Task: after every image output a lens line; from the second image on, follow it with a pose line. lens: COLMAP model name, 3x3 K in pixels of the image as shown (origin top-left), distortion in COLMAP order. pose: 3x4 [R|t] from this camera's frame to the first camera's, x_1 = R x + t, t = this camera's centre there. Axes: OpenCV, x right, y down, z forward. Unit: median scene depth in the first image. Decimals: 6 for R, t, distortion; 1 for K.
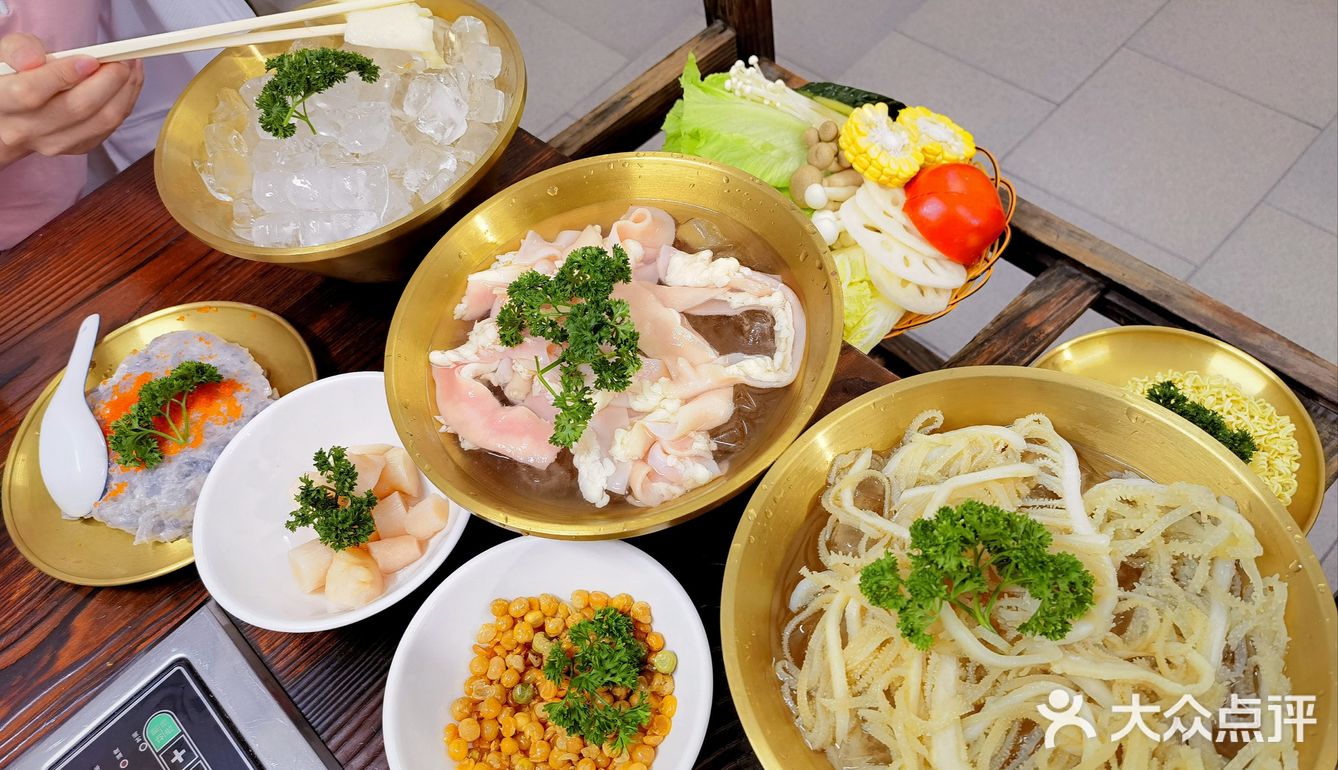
lens RADIAL K [[1308.1, 0, 669.0], [0, 1308.1, 385.0], [0, 0, 1]] dist [0.047798, 0.009272]
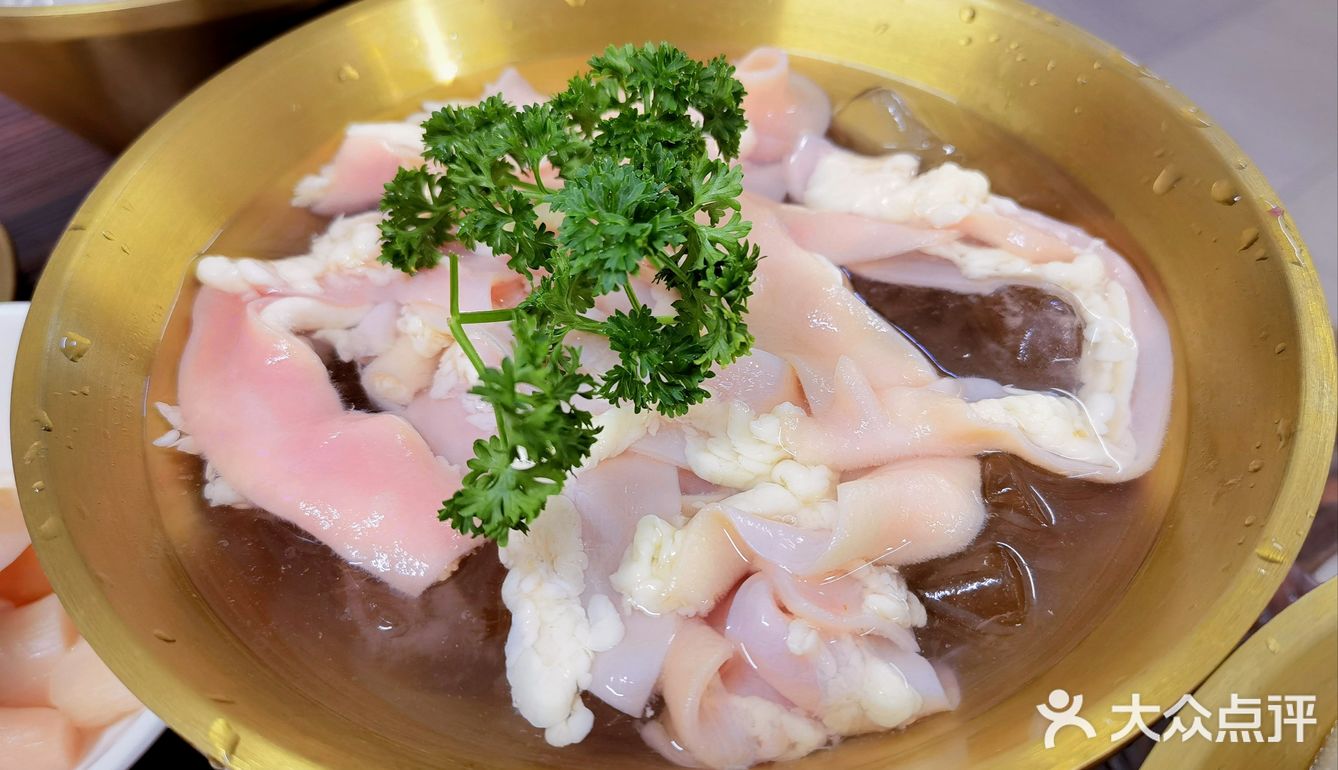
lens RADIAL K [[1308.1, 0, 669.0], [0, 1308.1, 385.0], [0, 0, 1]] dist [0.047798, 0.009272]
pose [[0.984646, 0.174229, 0.010757, -0.042559], [-0.171741, 0.977930, -0.118986, 0.038874], [-0.031251, 0.115312, 0.992838, 0.637000]]
